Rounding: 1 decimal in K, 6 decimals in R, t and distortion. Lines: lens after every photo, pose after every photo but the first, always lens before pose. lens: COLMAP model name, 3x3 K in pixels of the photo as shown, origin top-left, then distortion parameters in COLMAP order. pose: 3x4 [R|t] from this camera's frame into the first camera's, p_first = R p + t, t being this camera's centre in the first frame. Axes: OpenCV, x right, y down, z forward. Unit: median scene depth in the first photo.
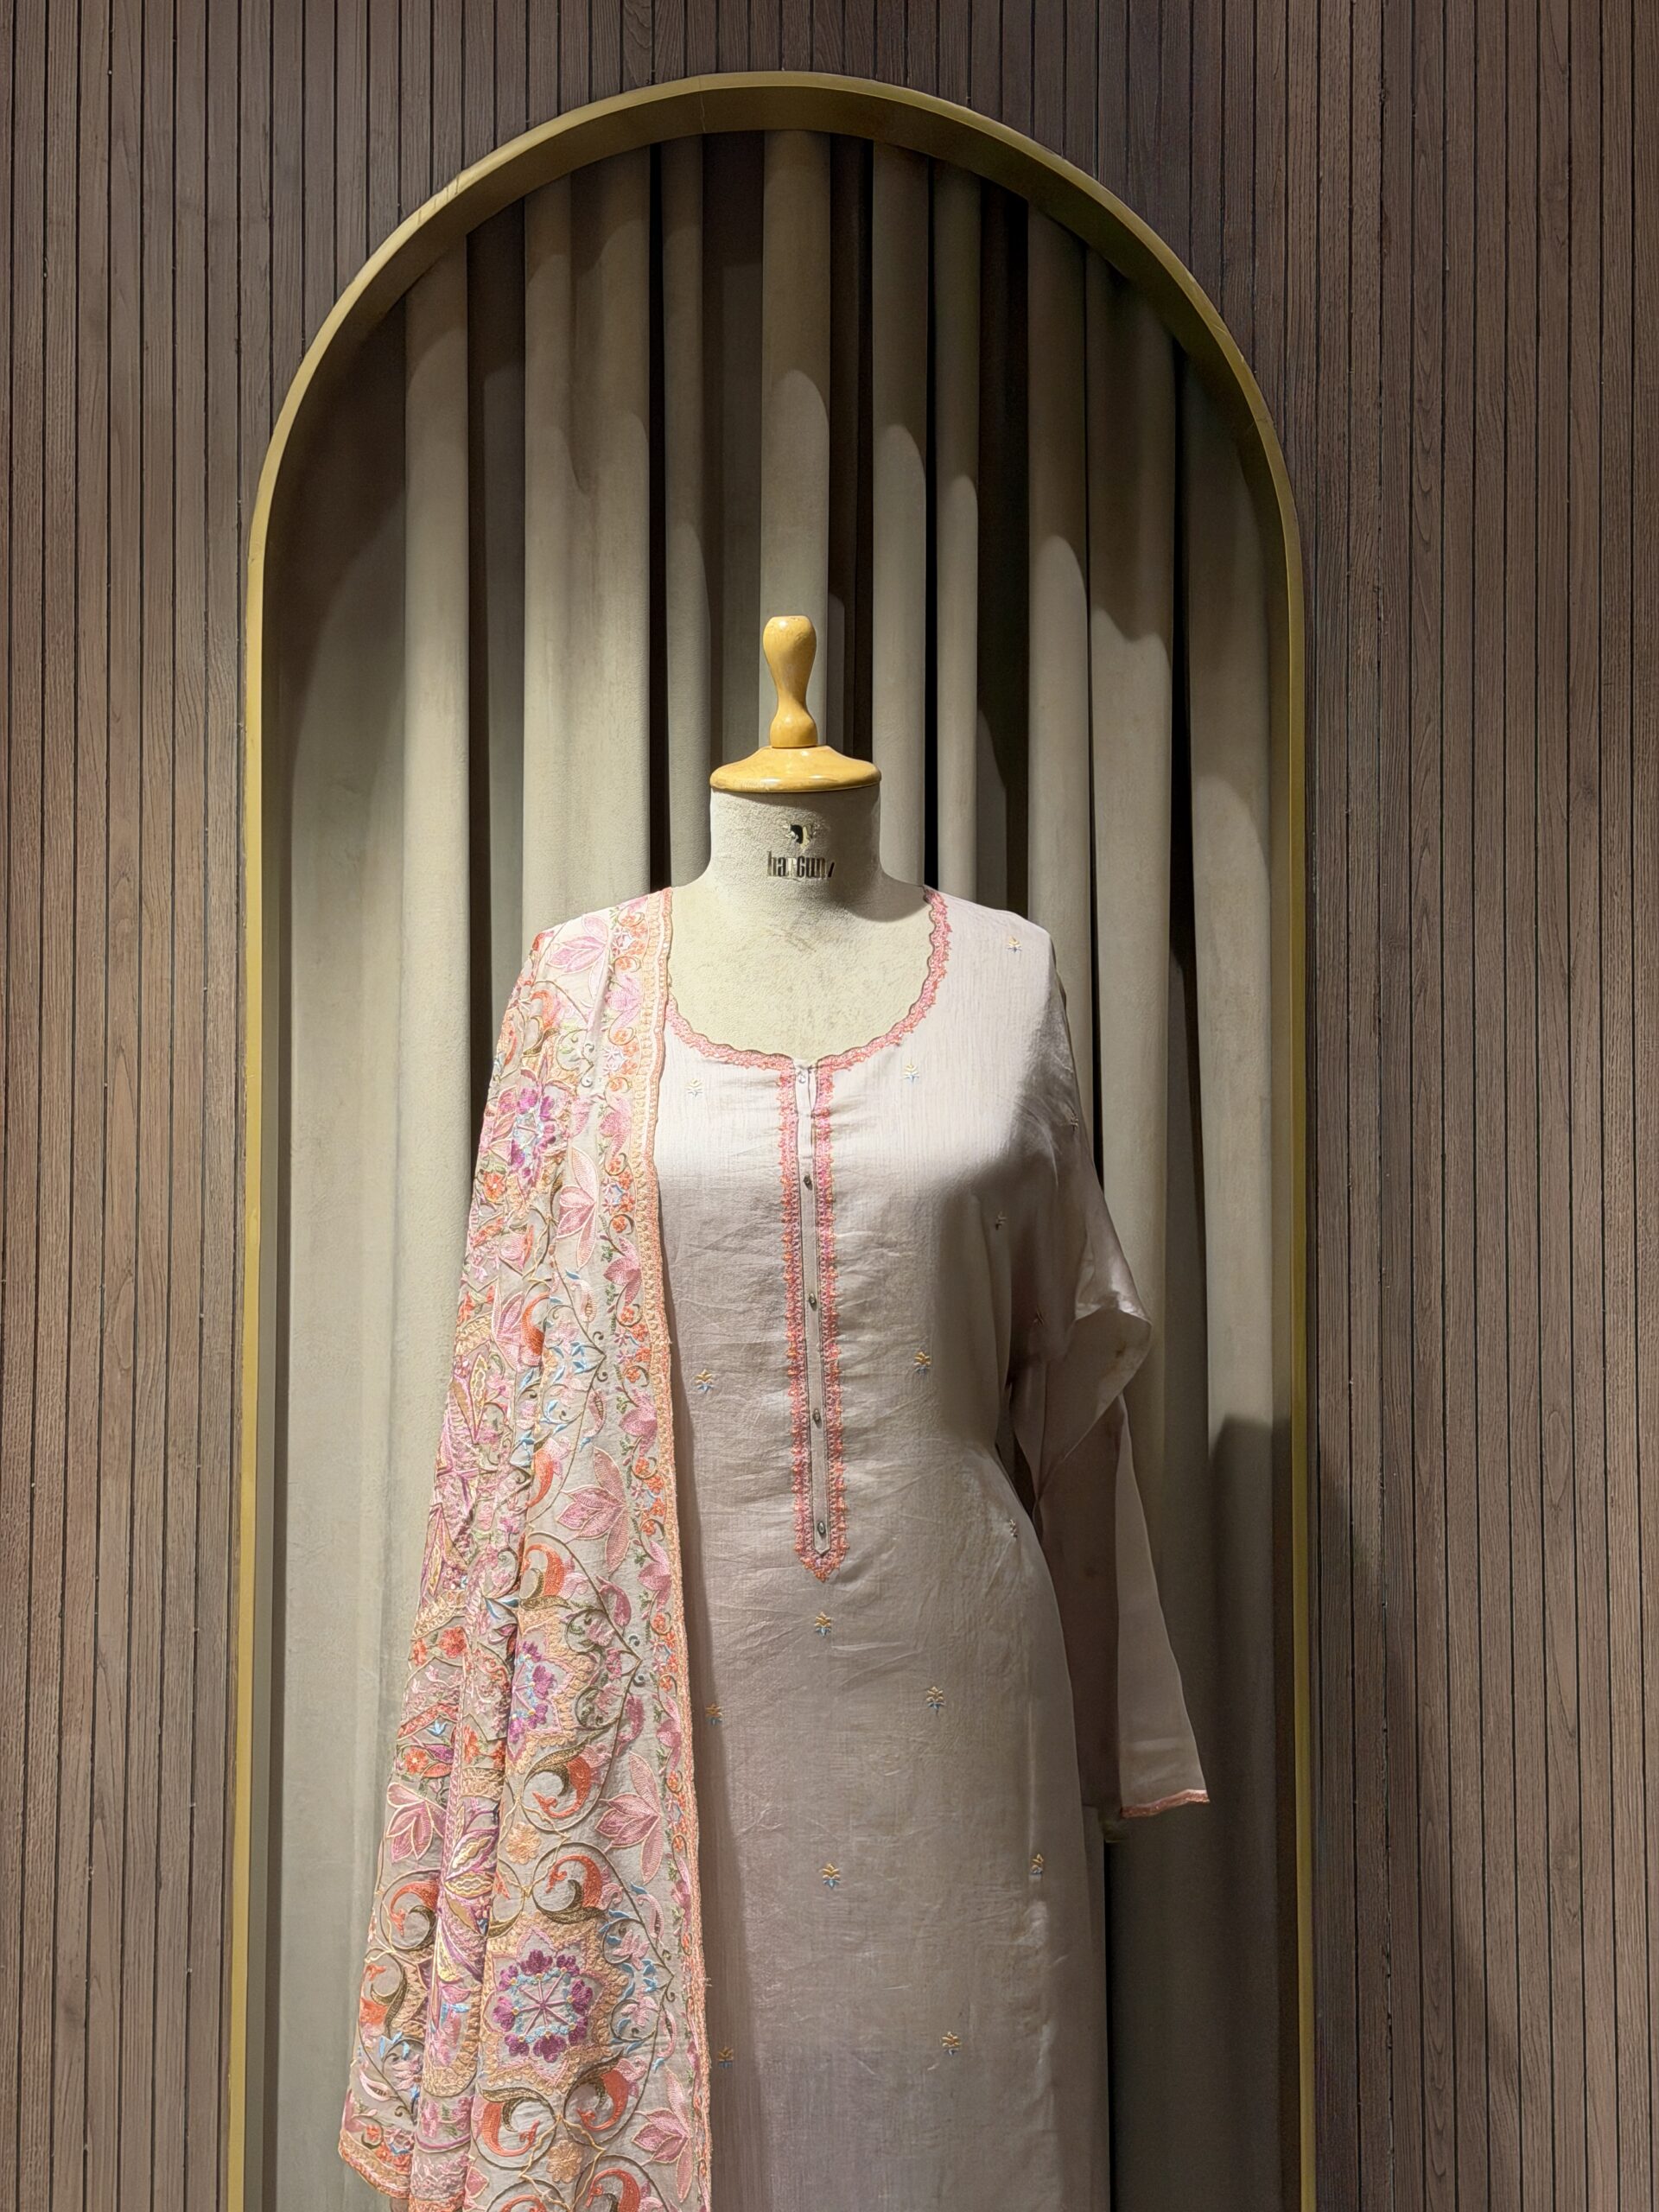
lens RADIAL K [[3120.0, 0, 819.8], [0, 3120.0, 1106.3], [0, 0, 1]] dist [0.103699, 0.000000]
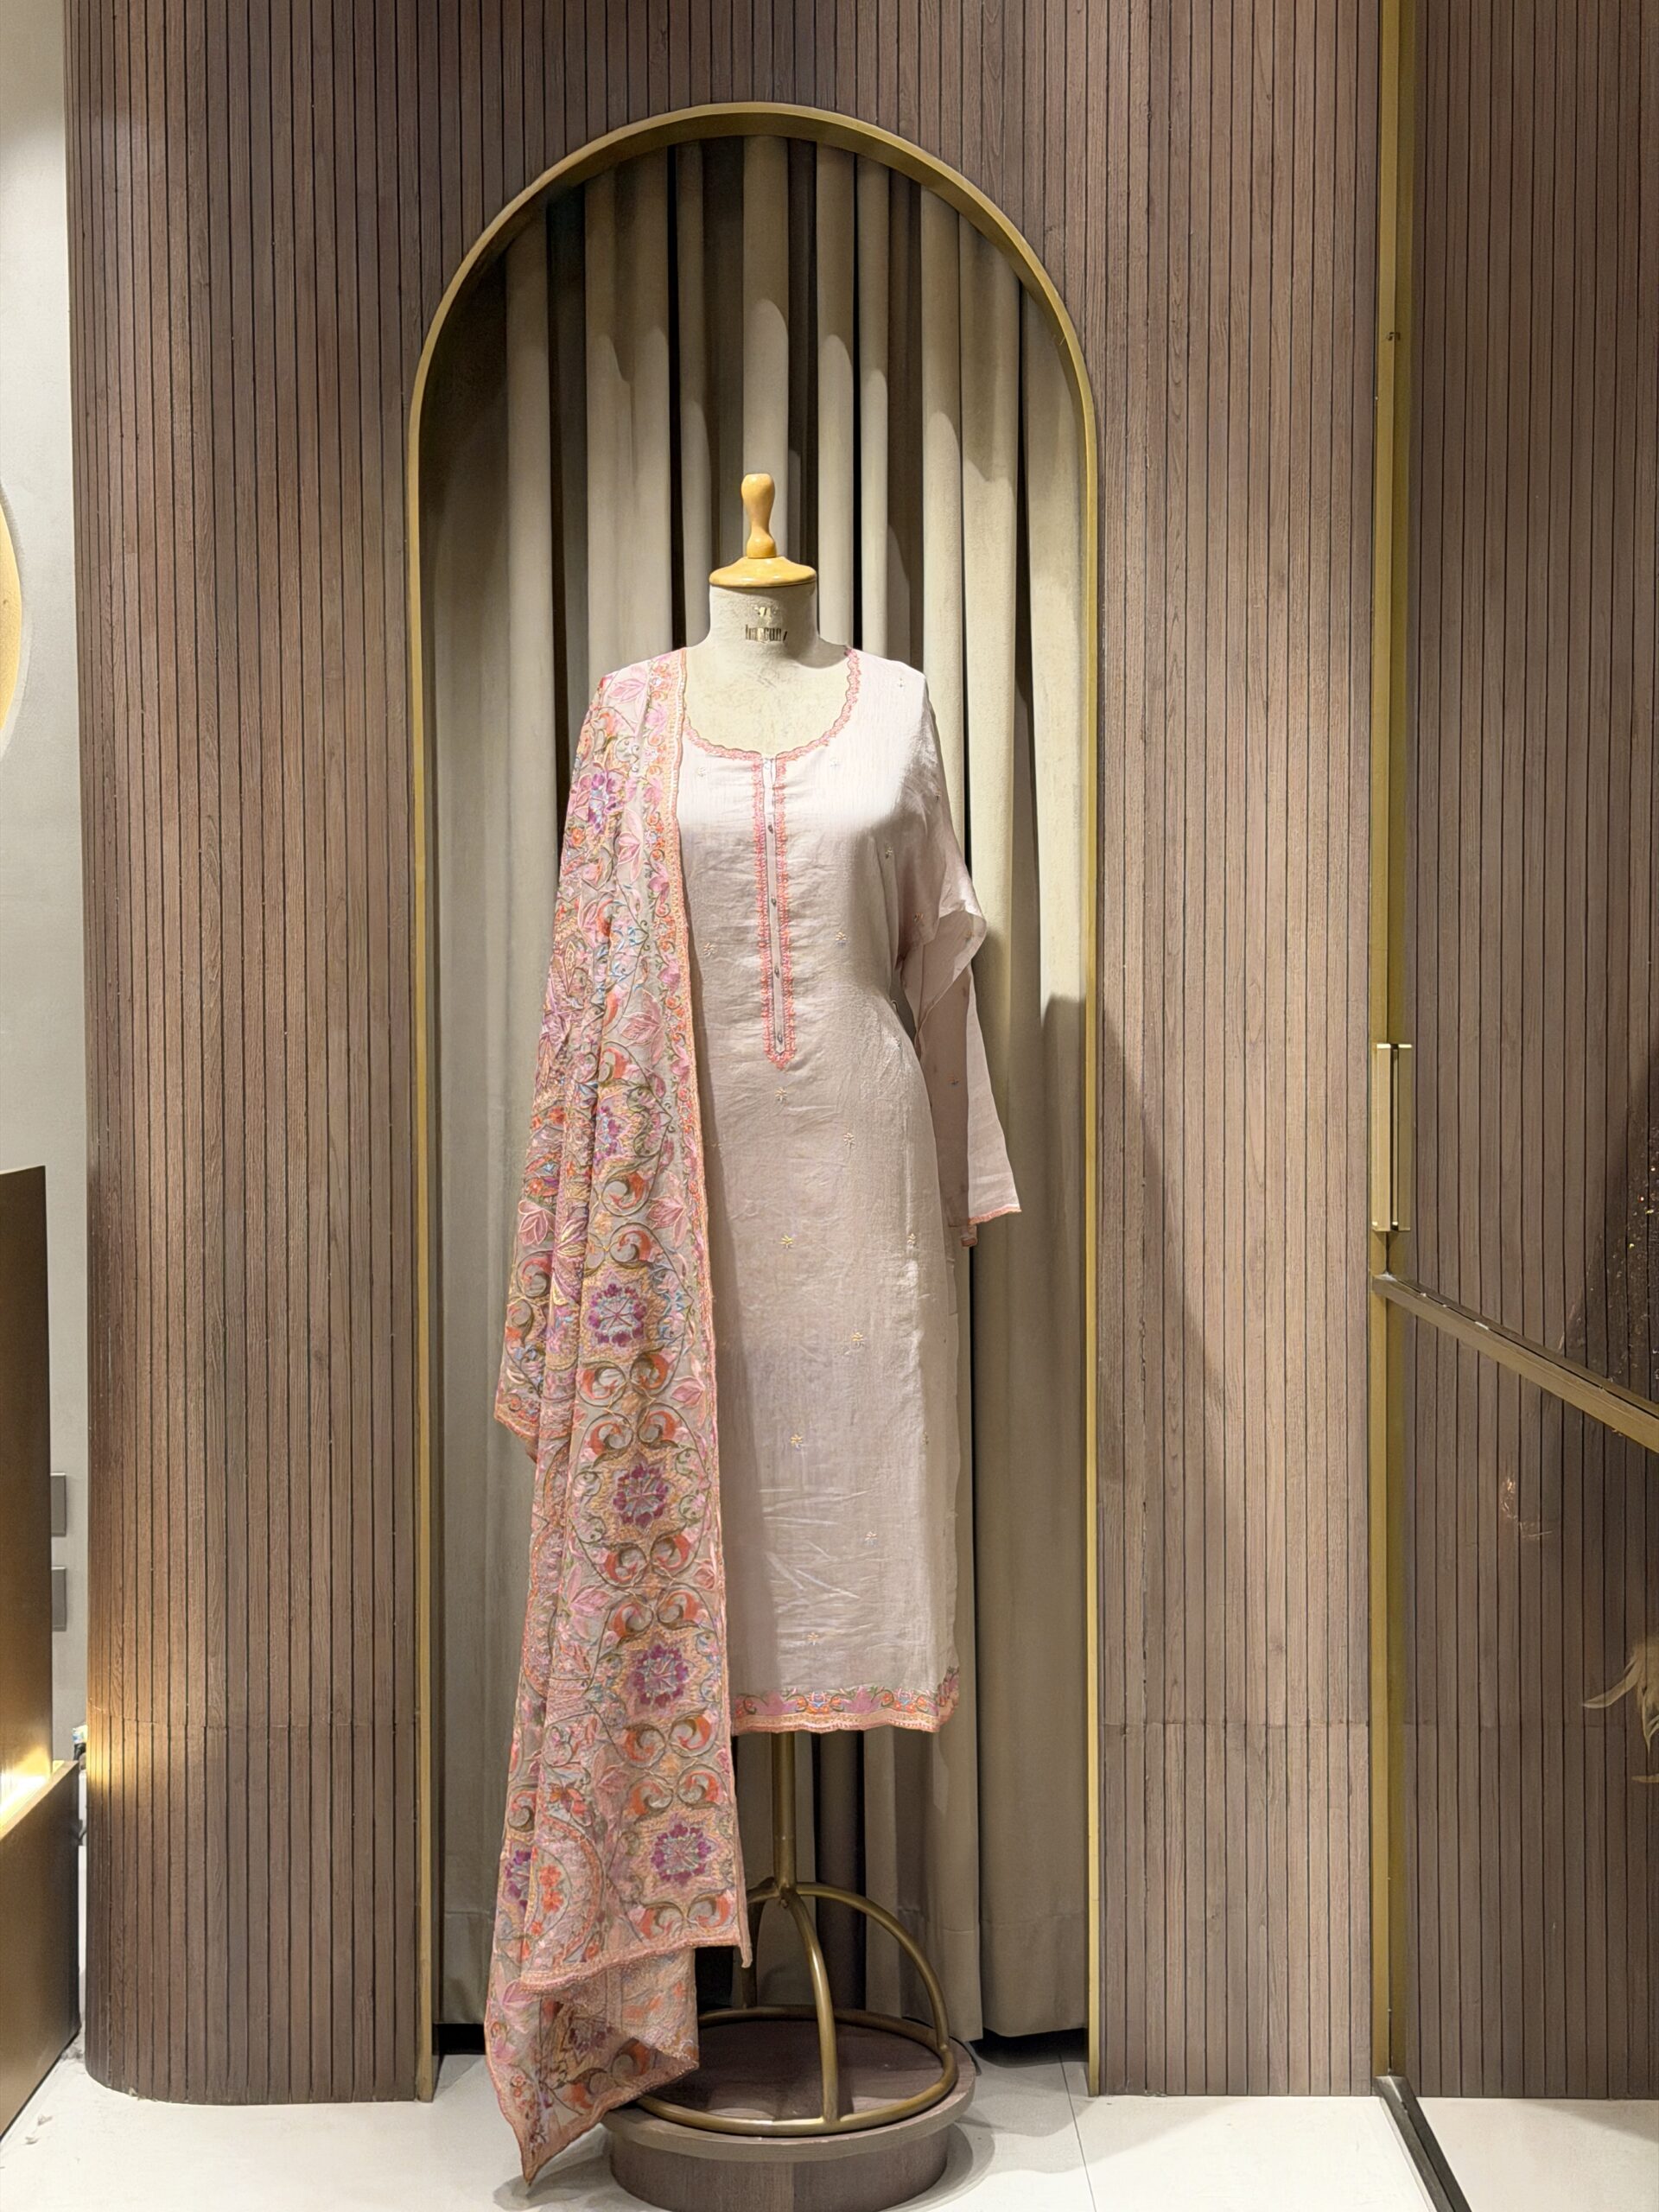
lens RADIAL K [[3120.0, 0, 831.4], [0, 3120.0, 1137.7], [0, 0, 1]] dist [0.103699, 0.000000]
pose [[0.999978, -0.004958, -0.004354, 0.029816], [0.005308, 0.996432, 0.084227, 0.041493], [0.003921, -0.084249, 0.996437, -0.562885]]
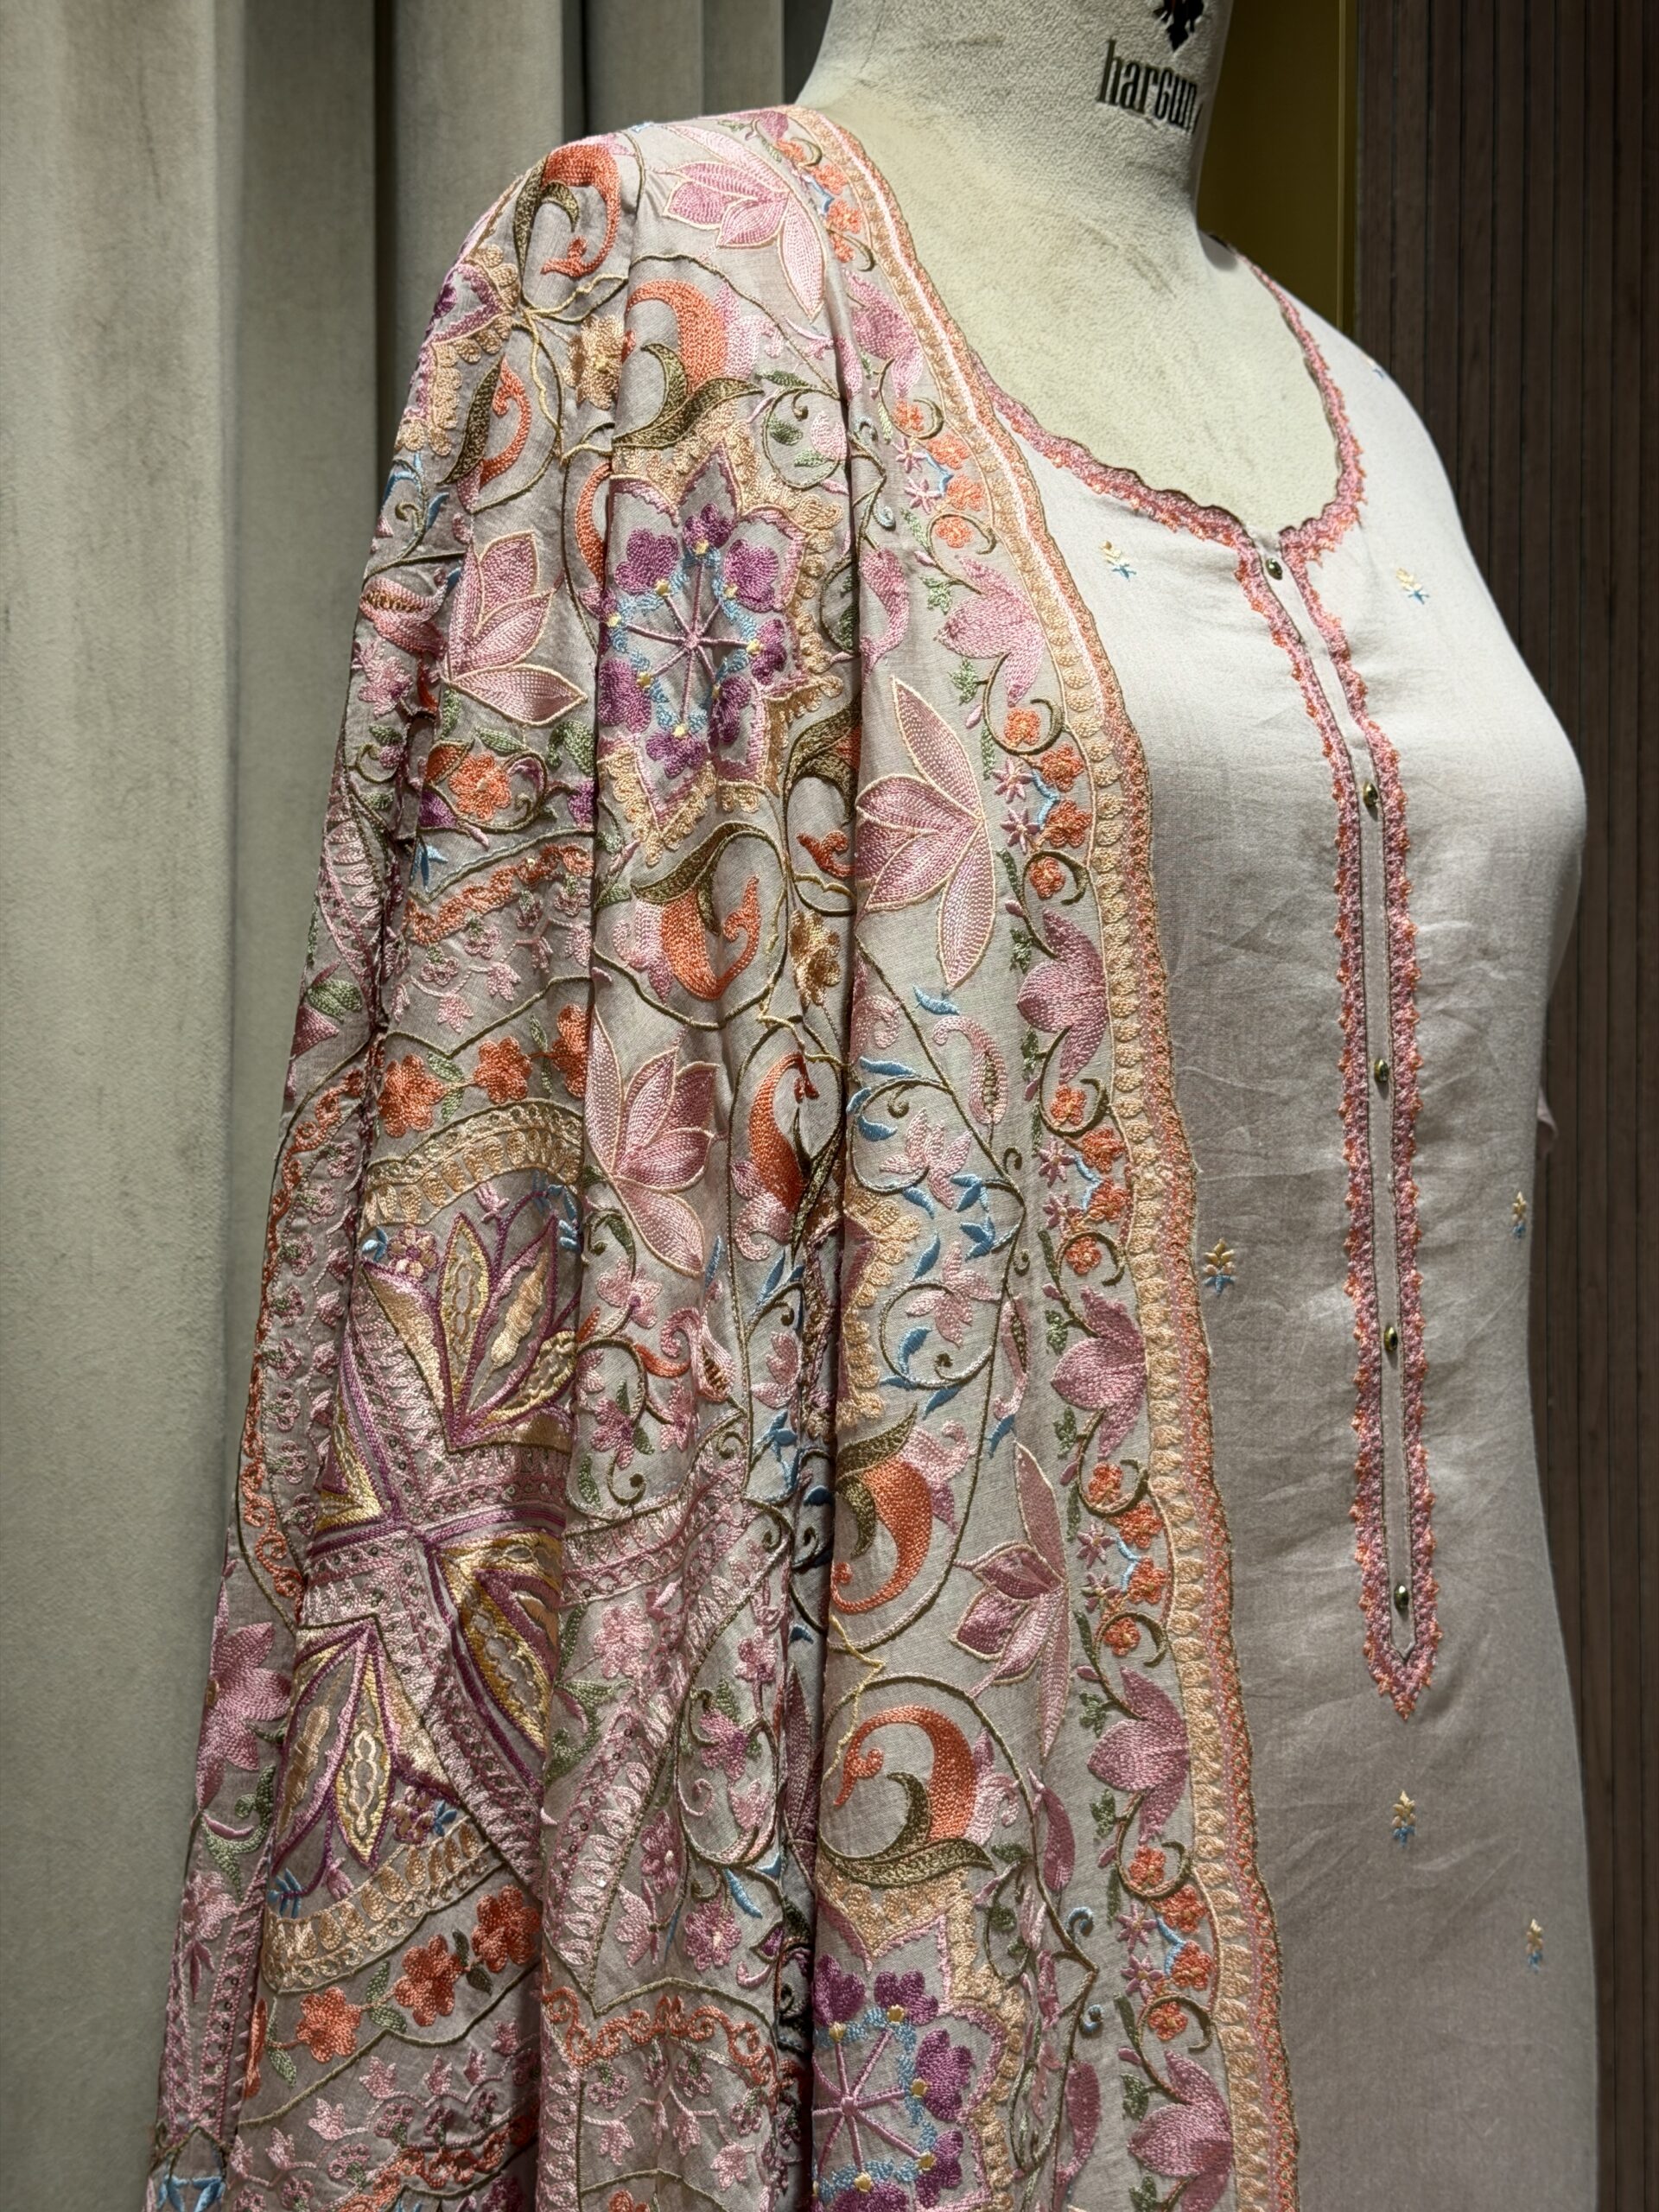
lens RADIAL K [[3120.0, 0, 820.0], [0, 3120.0, 1096.3], [0, 0, 1]] dist [0.103699, 0.000000]
pose [[0.765301, 0.008272, 0.643620, -0.294271], [-0.029023, 0.999344, 0.021666, 0.049950], [-0.643018, -0.035261, 0.765039, 0.618289]]
